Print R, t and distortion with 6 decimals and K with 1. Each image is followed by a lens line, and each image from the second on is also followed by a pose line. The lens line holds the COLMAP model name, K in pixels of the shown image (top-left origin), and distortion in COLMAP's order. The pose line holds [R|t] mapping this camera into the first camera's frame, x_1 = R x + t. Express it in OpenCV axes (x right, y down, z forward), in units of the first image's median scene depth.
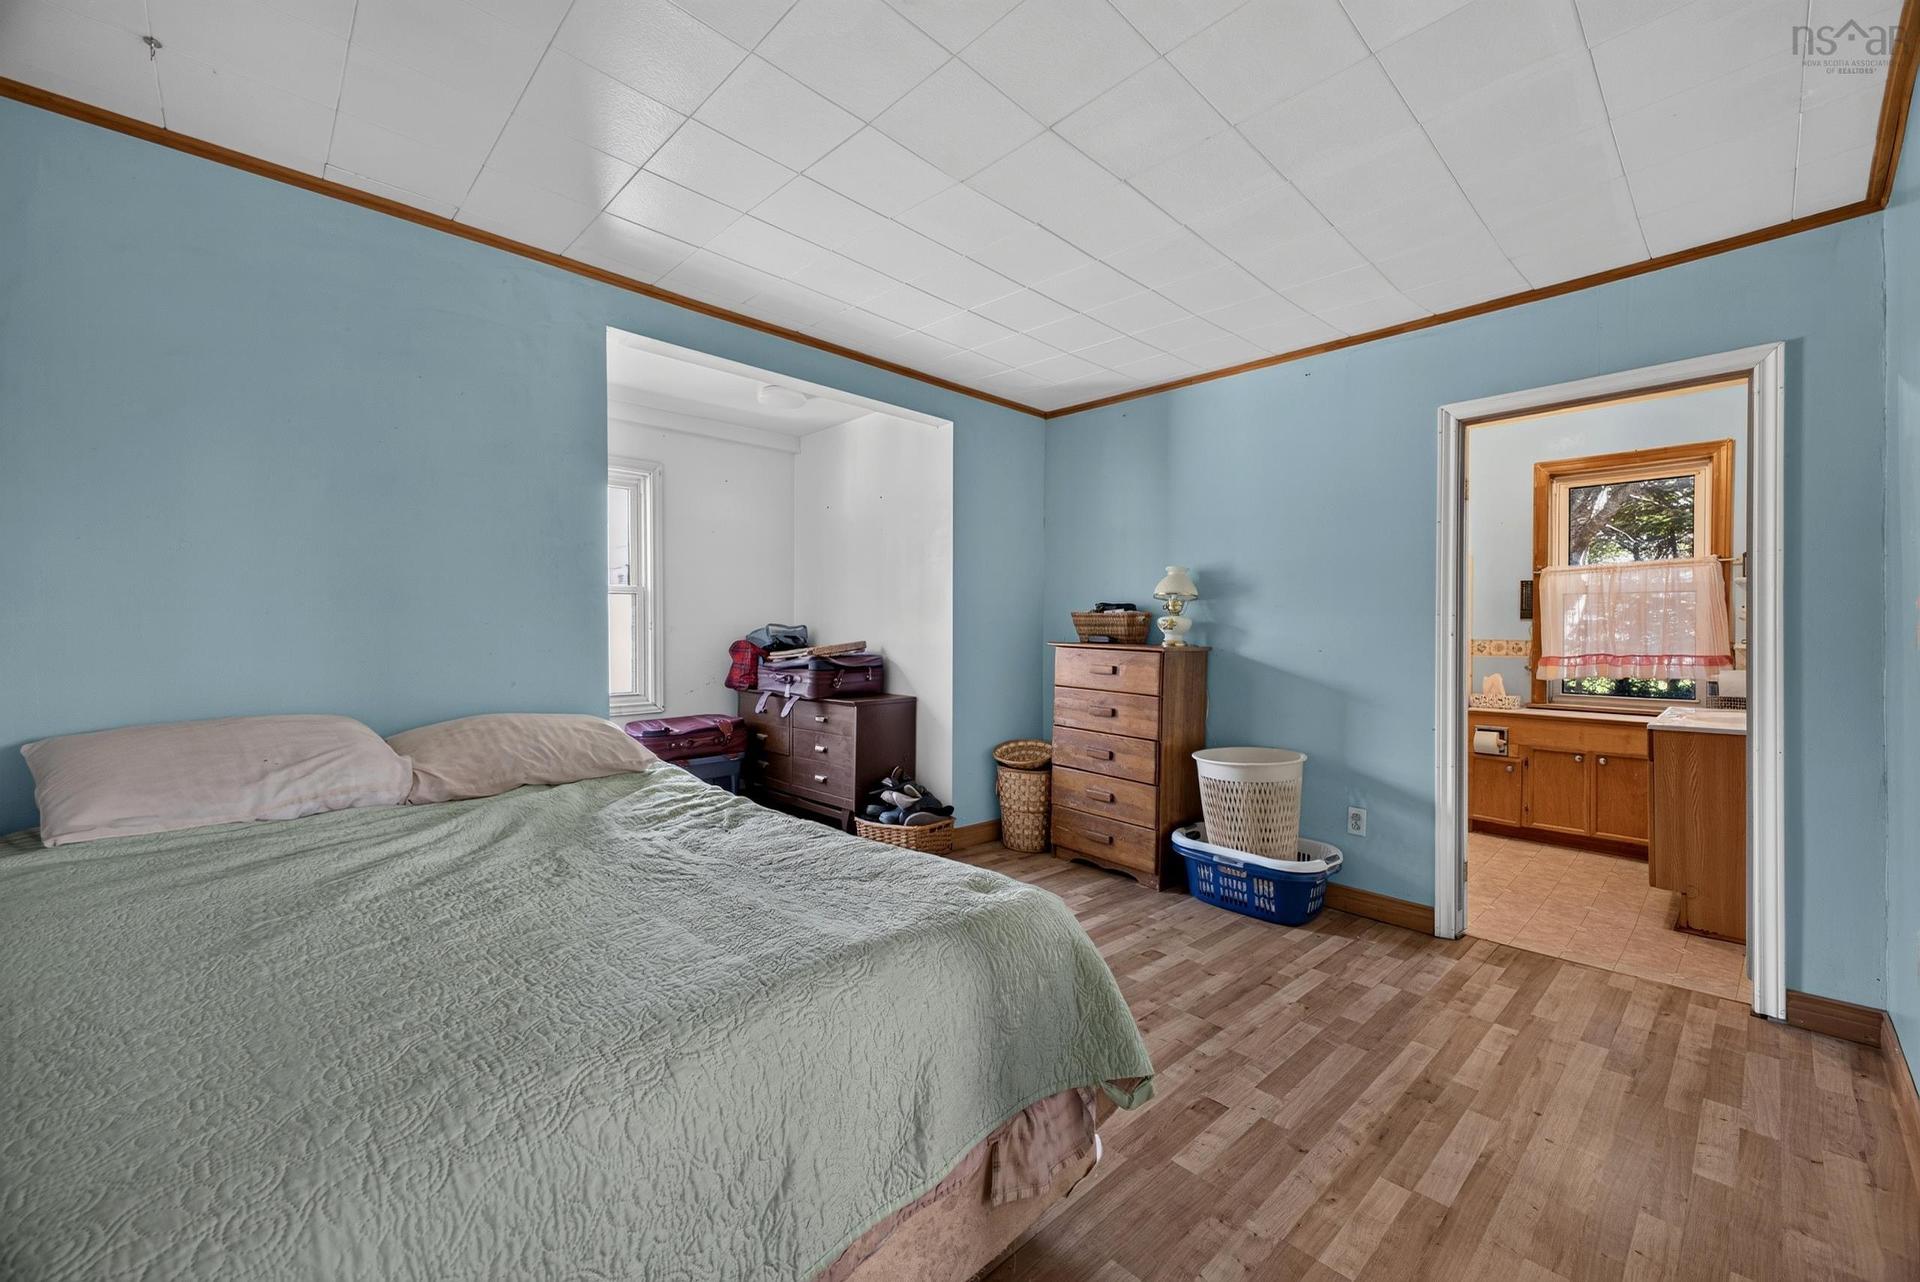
lens RADIAL K [[754.7, 0, 952.7], [0, 754.7, 630.2], [0, 0, 1]] dist [0.009794, -0.001892]
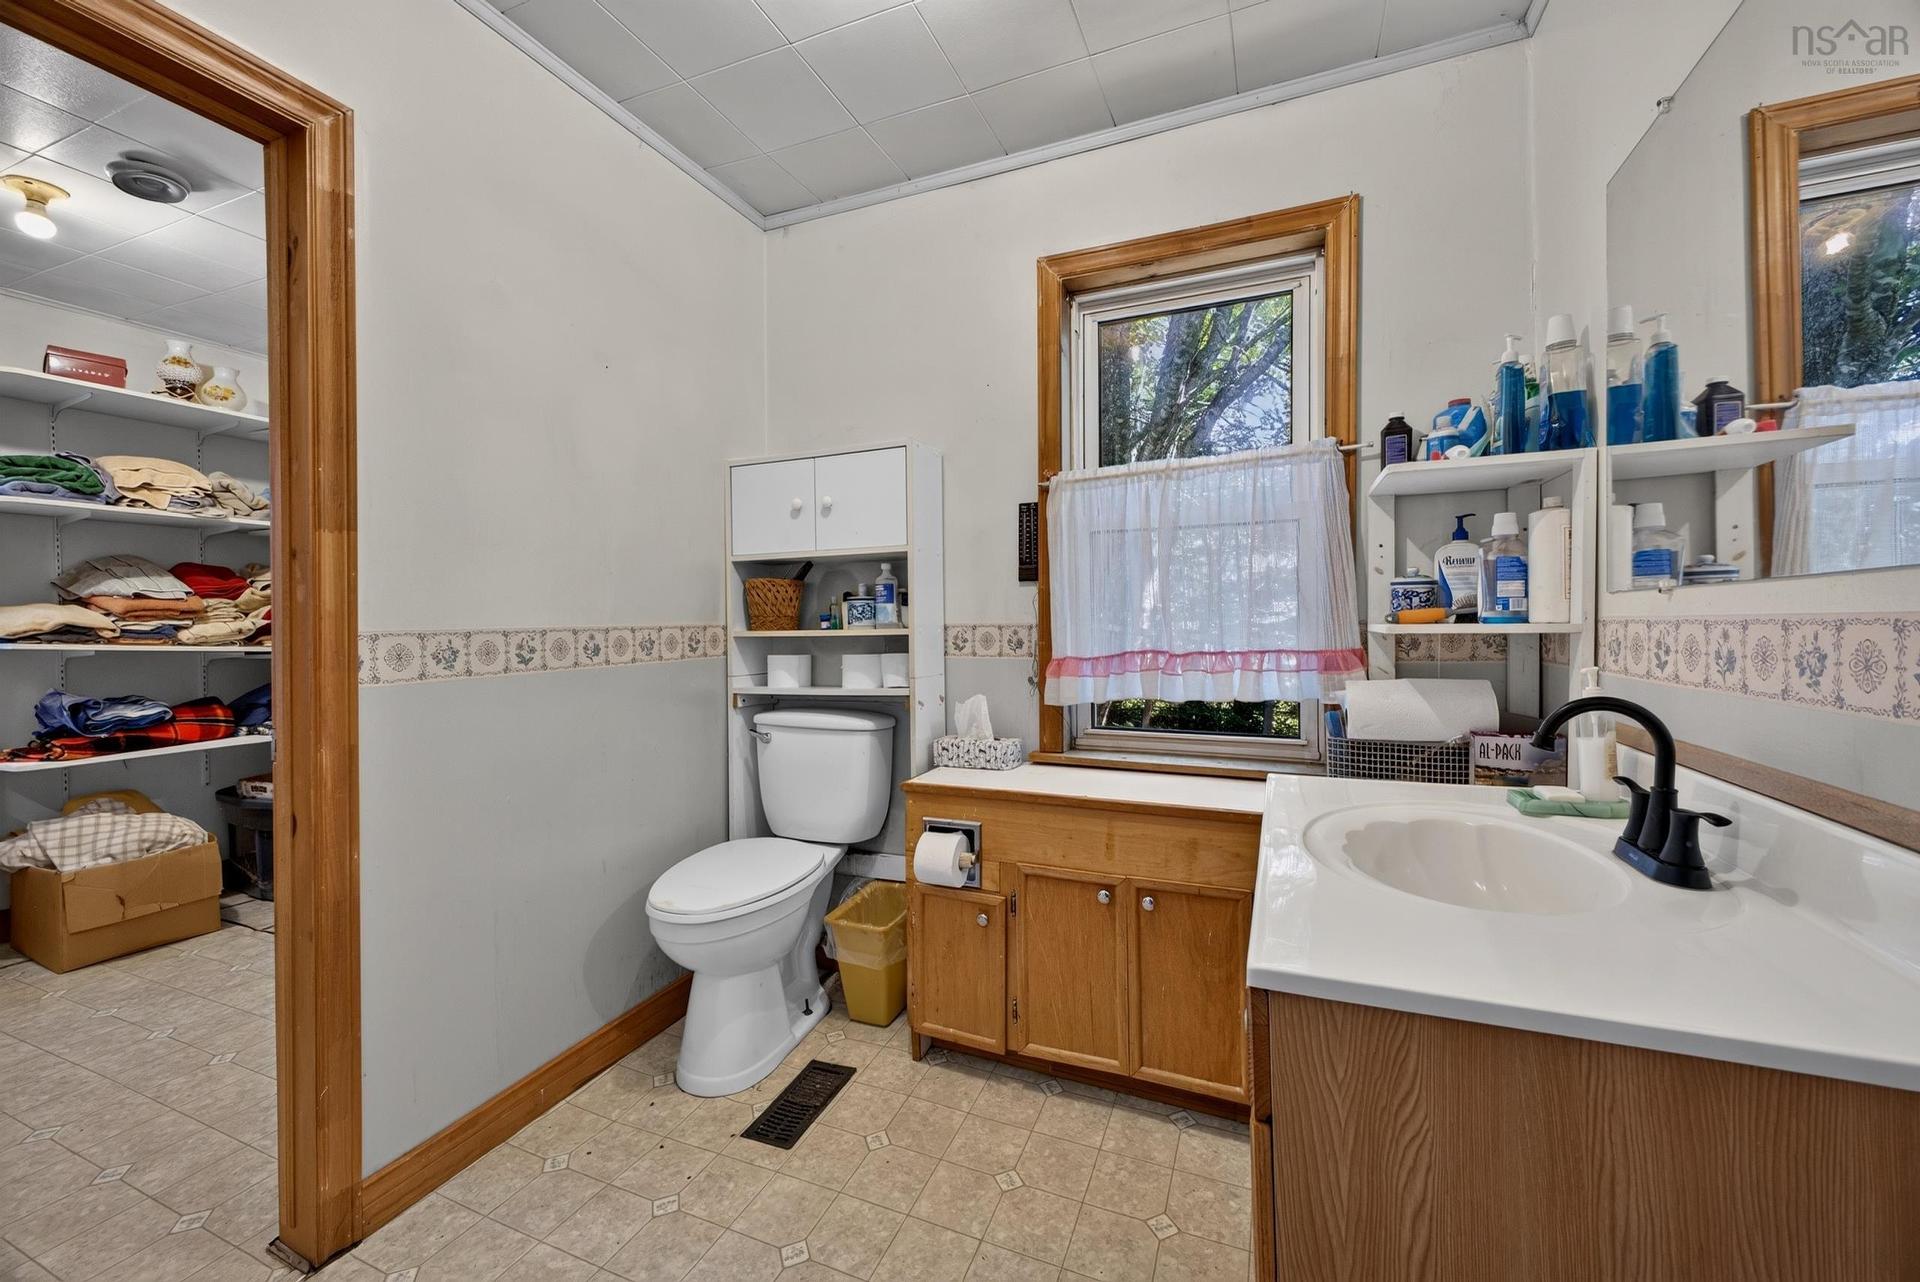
lens RADIAL K [[754.7, 0, 955.7], [0, 754.7, 636.6], [0, 0, 1]] dist [0.009794, -0.001892]
pose [[0.905509, -0.012483, 0.424144, 0.519640], [0.010224, 0.999919, 0.007603, 0.017193], [-0.424205, -0.002548, 0.905563, 0.593942]]
